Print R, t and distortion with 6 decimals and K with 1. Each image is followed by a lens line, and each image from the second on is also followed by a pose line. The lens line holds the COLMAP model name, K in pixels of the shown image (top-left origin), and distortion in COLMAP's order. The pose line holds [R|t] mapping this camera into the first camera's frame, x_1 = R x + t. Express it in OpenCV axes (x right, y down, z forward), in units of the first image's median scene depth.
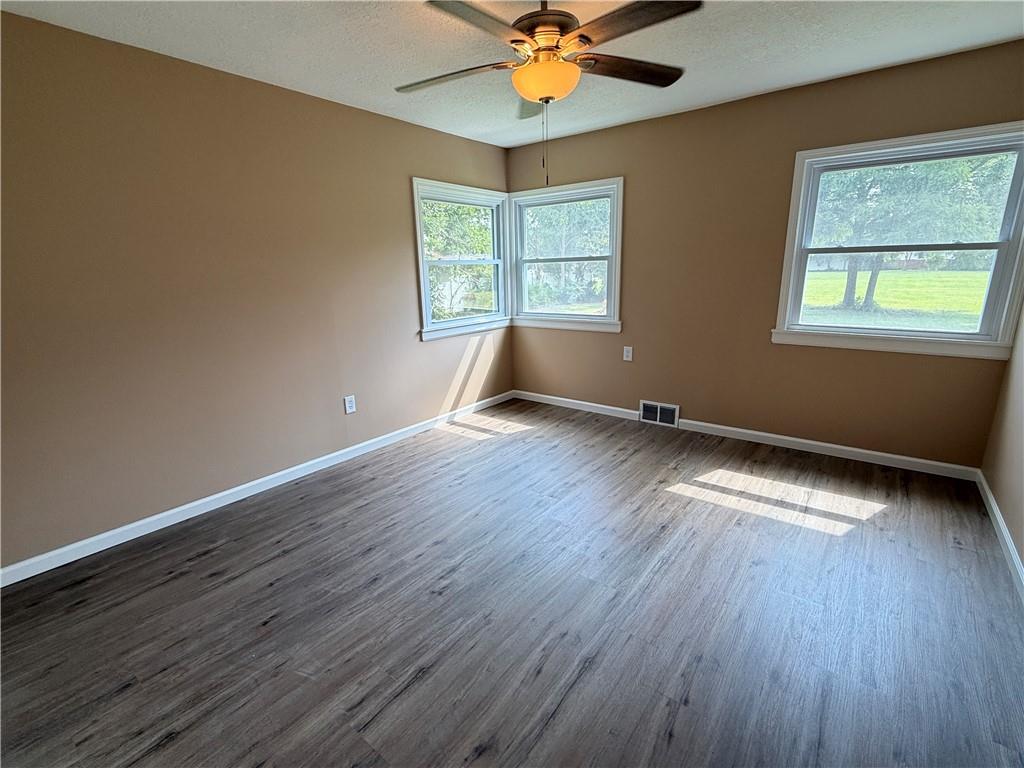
lens RADIAL K [[472.3, 0, 514.3], [0, 472.3, 390.3], [0, 0, 1]] dist [-0.003125, -0.001335]
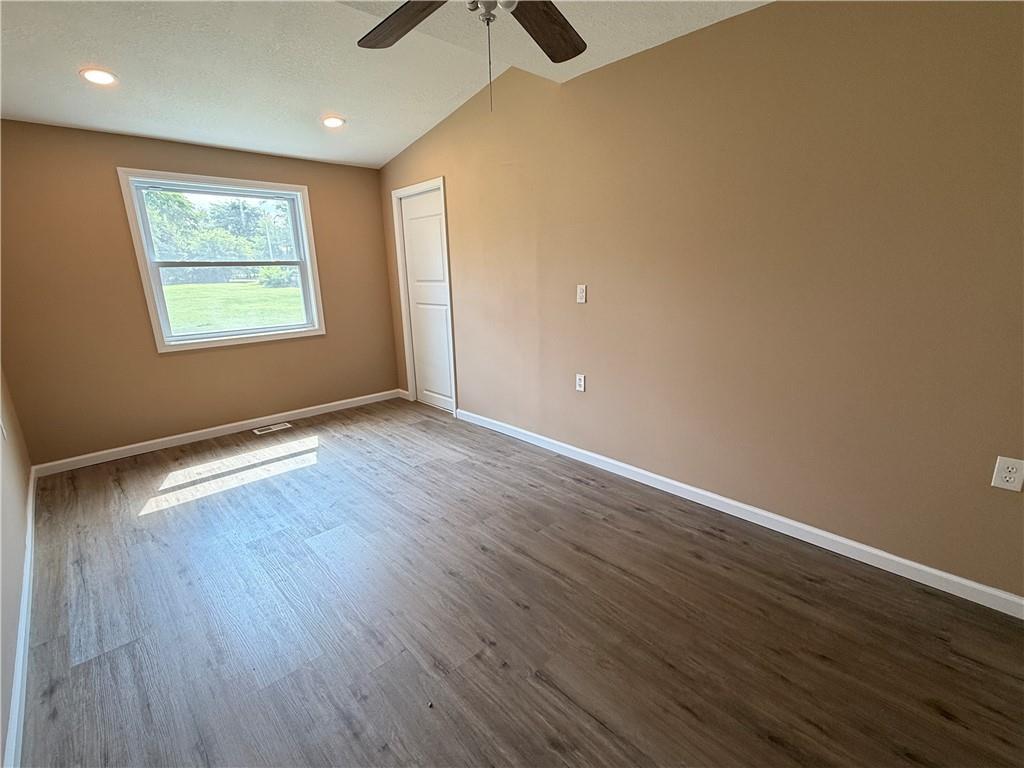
lens RADIAL K [[472.3, 0, 514.3], [0, 472.3, 390.3], [0, 0, 1]] dist [-0.003125, -0.001335]
pose [[0.154355, -0.270519, 0.950260, -0.434897], [0.218721, 0.947279, 0.234143, -0.095449], [-0.963502, 0.171701, 0.205386, -0.010091]]
